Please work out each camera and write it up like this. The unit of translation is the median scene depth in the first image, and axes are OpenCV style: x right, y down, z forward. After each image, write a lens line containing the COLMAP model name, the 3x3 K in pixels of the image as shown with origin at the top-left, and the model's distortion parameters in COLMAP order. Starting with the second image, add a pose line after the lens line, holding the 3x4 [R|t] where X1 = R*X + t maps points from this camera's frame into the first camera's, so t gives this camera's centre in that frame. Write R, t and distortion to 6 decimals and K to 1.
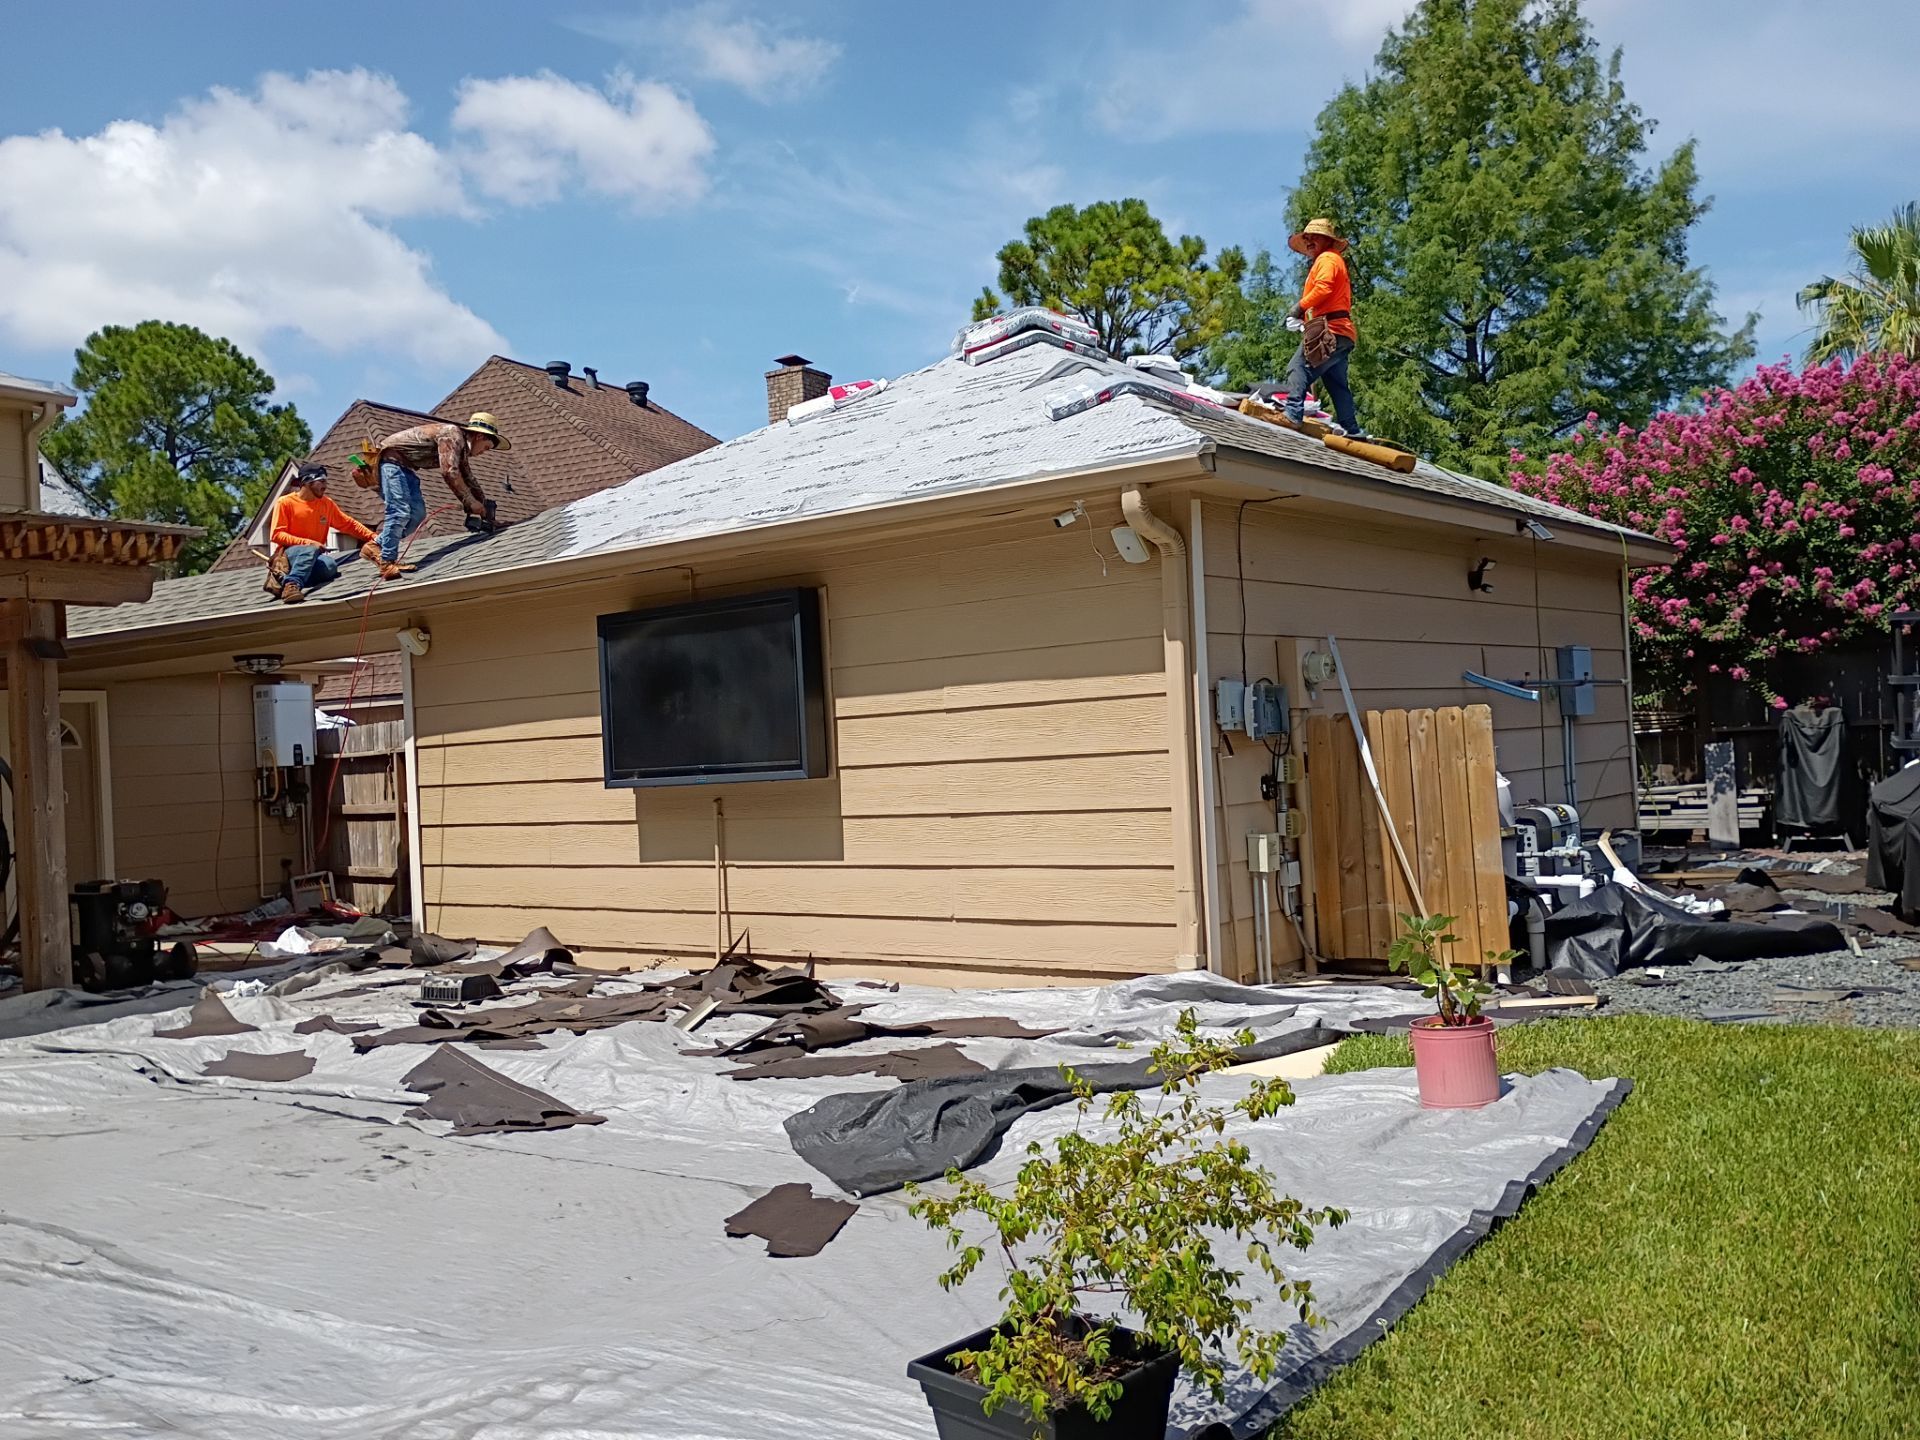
lens RADIAL K [[1668.6, 0, 970.9], [0, 1668.6, 728.2], [0, 0, 1]] dist [0.059596, -0.079122]
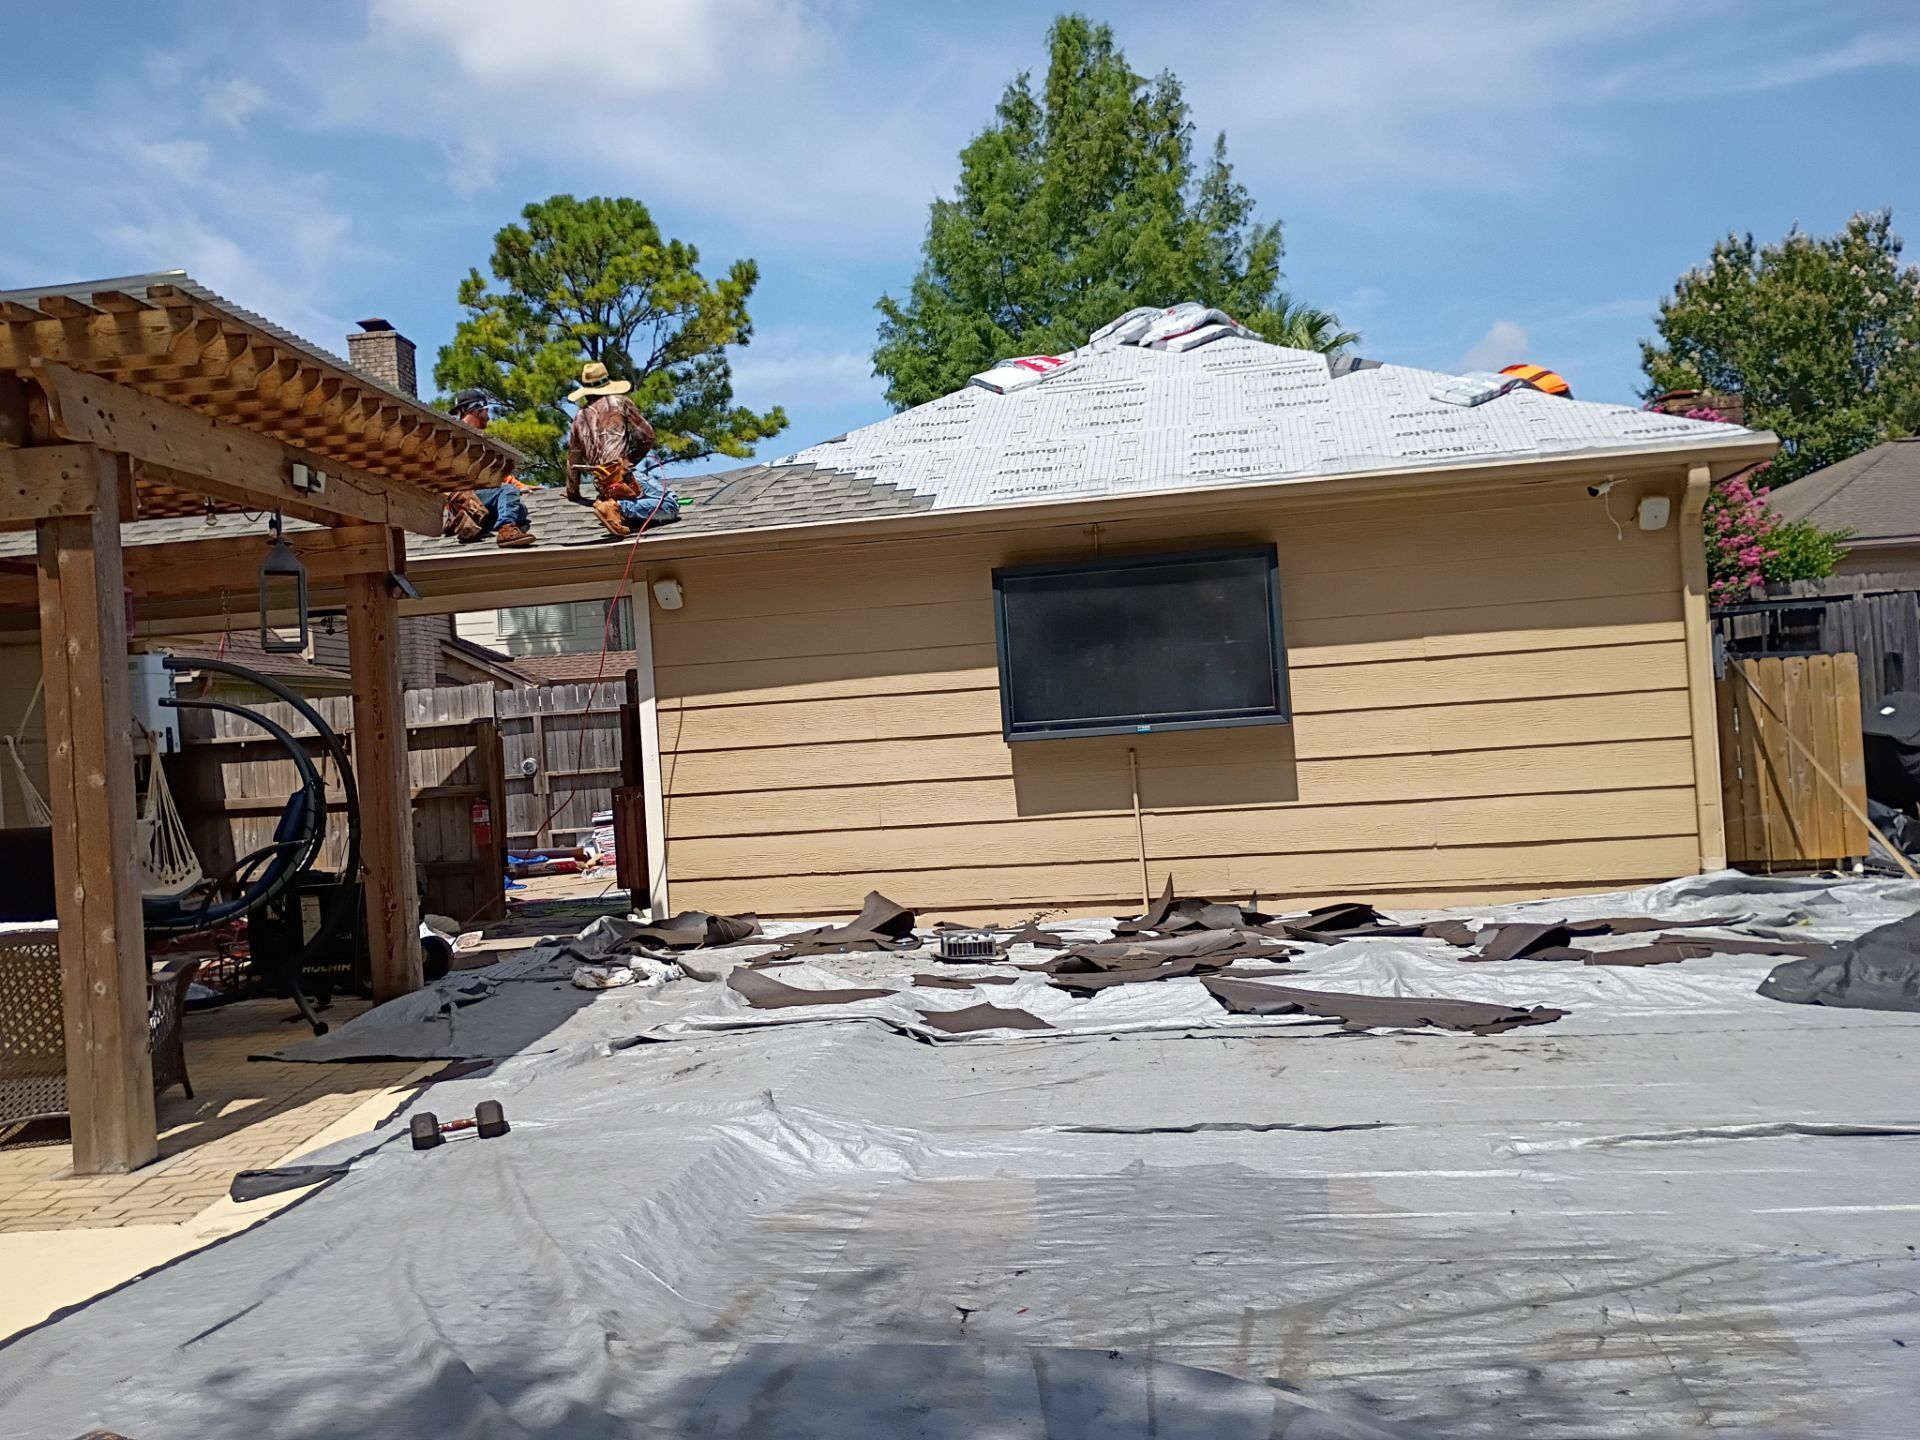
lens RADIAL K [[1673.1, 0, 927.3], [0, 1673.1, 699.3], [0, 0, 1]] dist [0.063319, -0.077393]
pose [[0.889300, 0.000554, 0.457324, -0.313626], [0.013097, 0.999558, -0.026679, 0.016033], [-0.457137, 0.029716, 0.888900, 0.060779]]
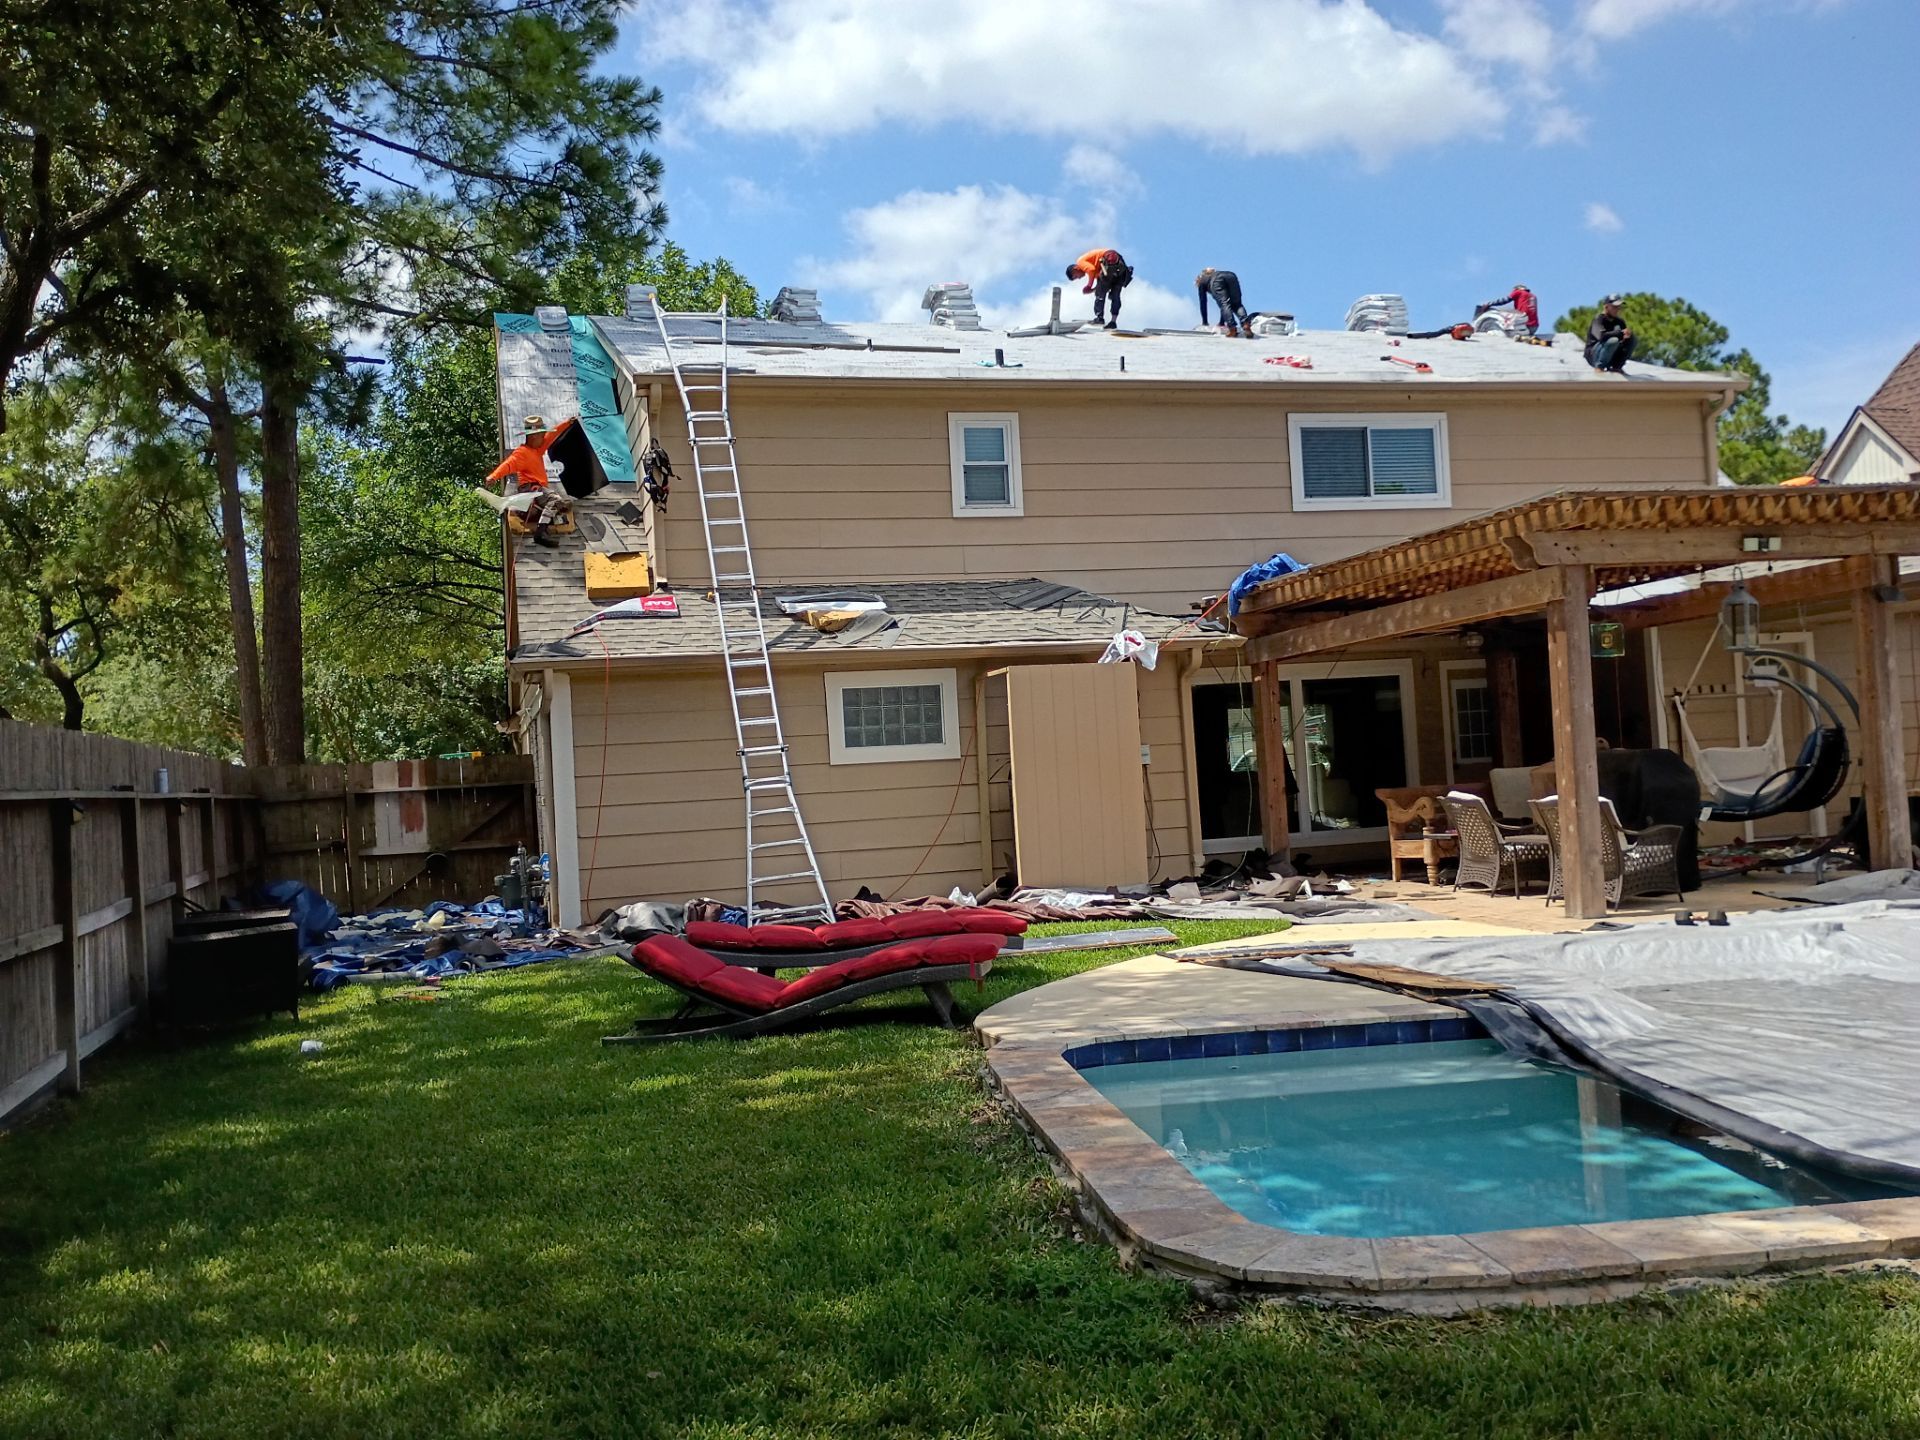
lens RADIAL K [[1687.7, 0, 928.6], [0, 1687.7, 726.4], [0, 0, 1]] dist [0.060806, -0.056595]
pose [[0.711641, -0.002779, -0.702537, -0.076284], [0.021839, 0.999596, 0.018168, 0.005310], [0.702203, -0.028271, 0.711415, -0.171121]]
